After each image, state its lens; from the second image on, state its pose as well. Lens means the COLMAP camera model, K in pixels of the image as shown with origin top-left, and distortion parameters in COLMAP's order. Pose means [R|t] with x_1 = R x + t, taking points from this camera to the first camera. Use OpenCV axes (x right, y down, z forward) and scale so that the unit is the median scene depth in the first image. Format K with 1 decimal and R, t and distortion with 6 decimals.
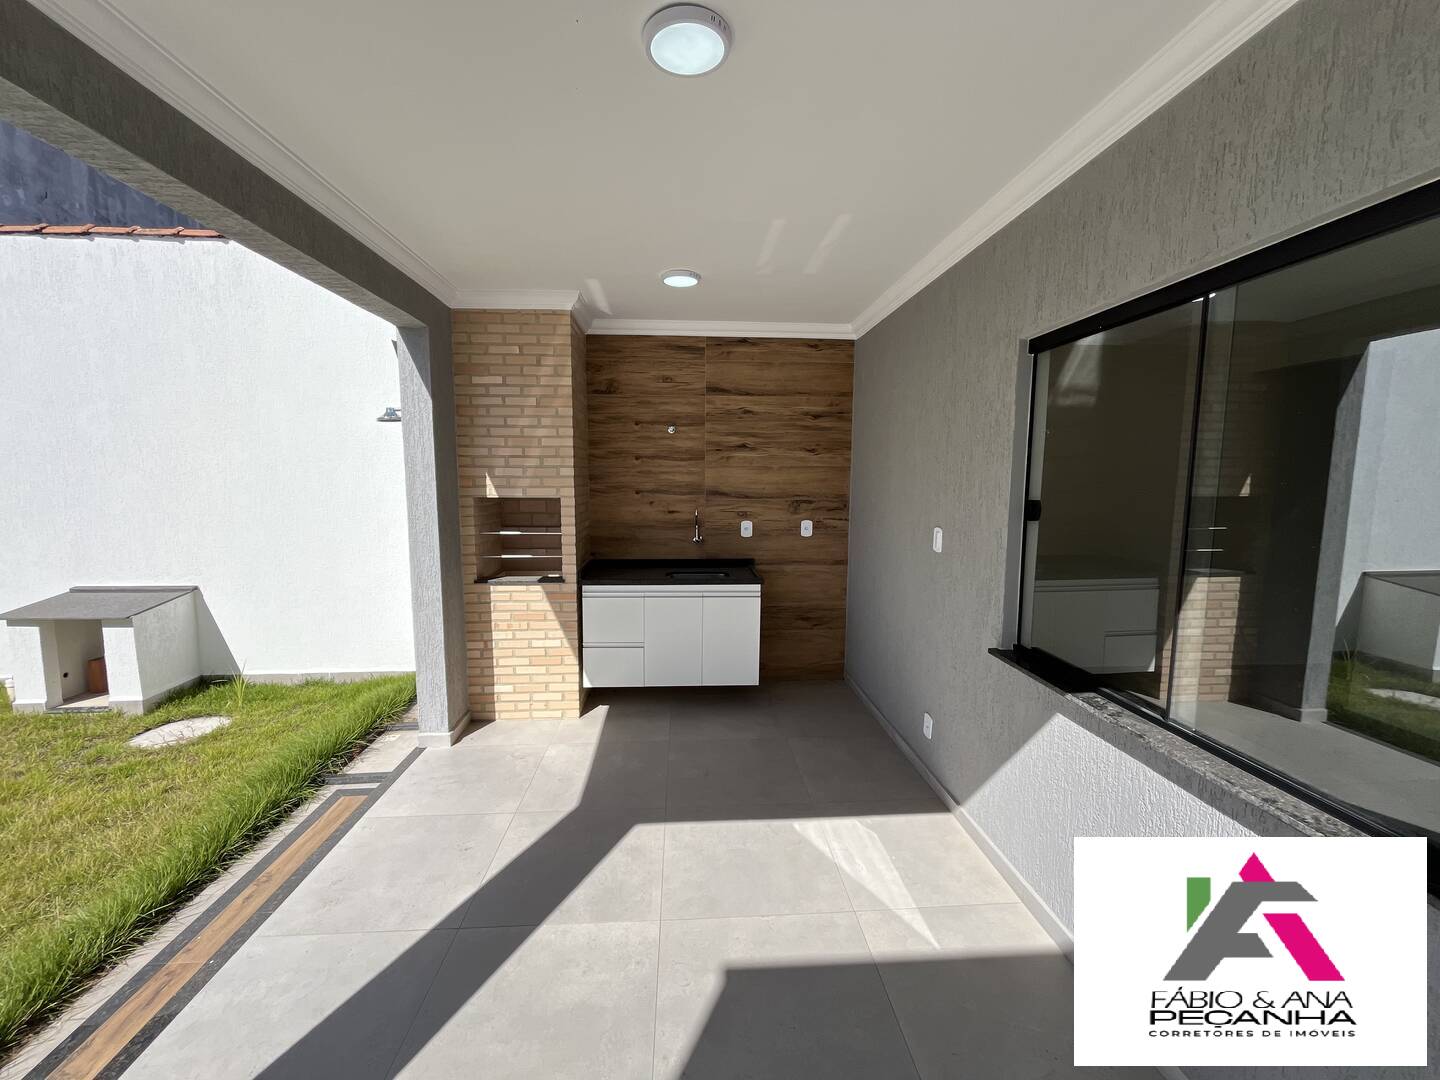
lens RADIAL K [[582.5, 0, 714.0], [0, 582.5, 537.7], [0, 0, 1]] dist [-0.005181, 0.000857]
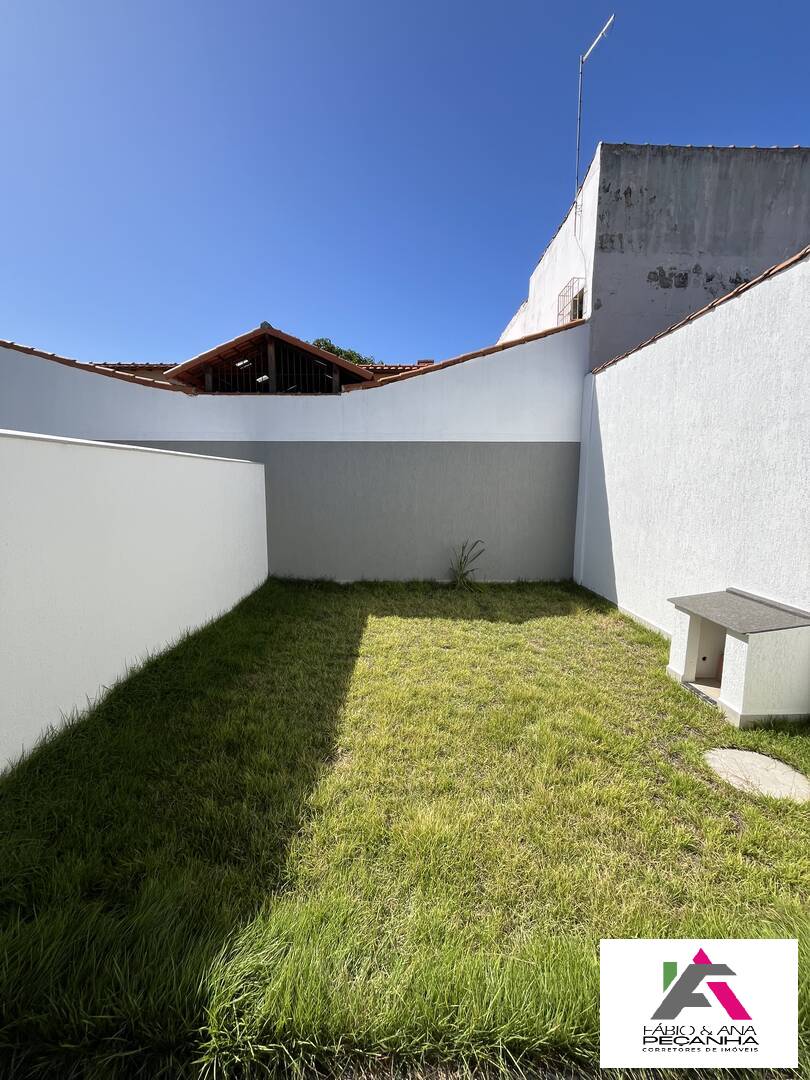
lens RADIAL K [[436.9, 0, 405.3], [0, 436.9, 537.8], [0, 0, 1]] dist [-0.005181, 0.000857]
pose [[-0.044456, 0.125965, -0.991038, -0.300287], [-0.117400, 0.984486, 0.130398, -0.070194], [0.992089, 0.122145, -0.028978, 0.499117]]
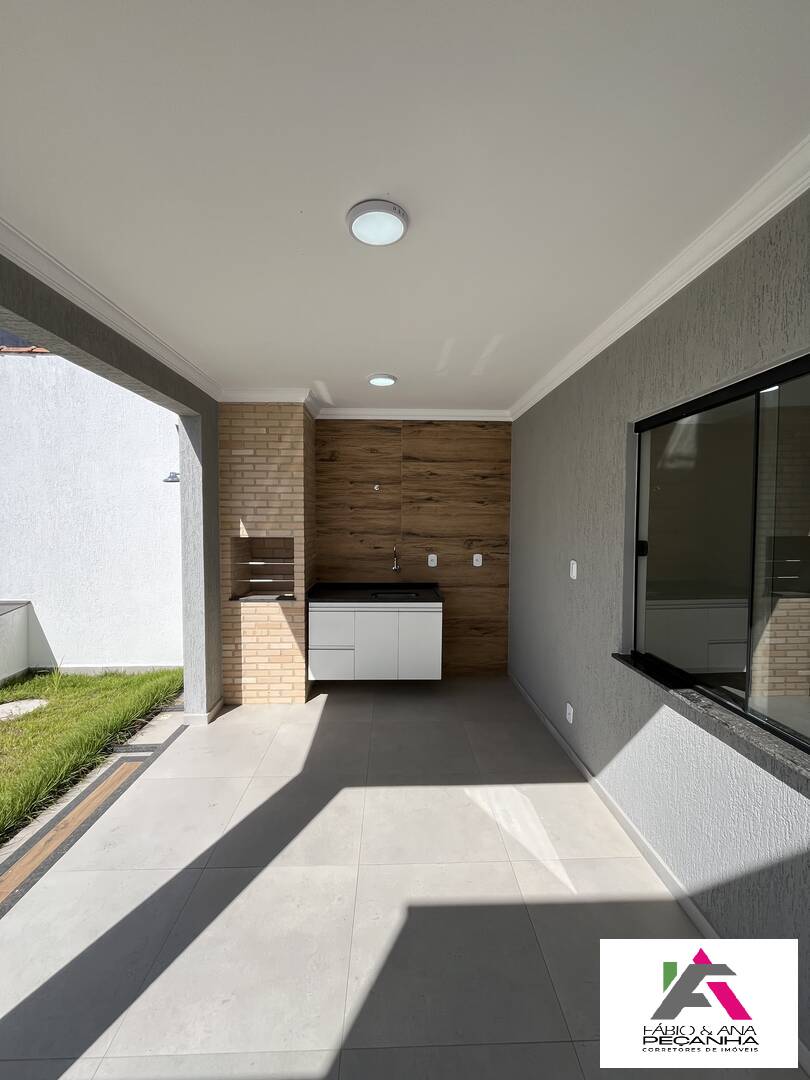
lens RADIAL K [[436.9, 0, 403.4], [0, 436.9, 535.0], [0, 0, 1]] dist [-0.005181, 0.000857]
pose [[0.999604, 0.000859, -0.028142, 0.020618], [-0.002794, 0.997627, -0.068787, -0.005033], [0.028017, 0.068839, 0.997234, -0.008575]]
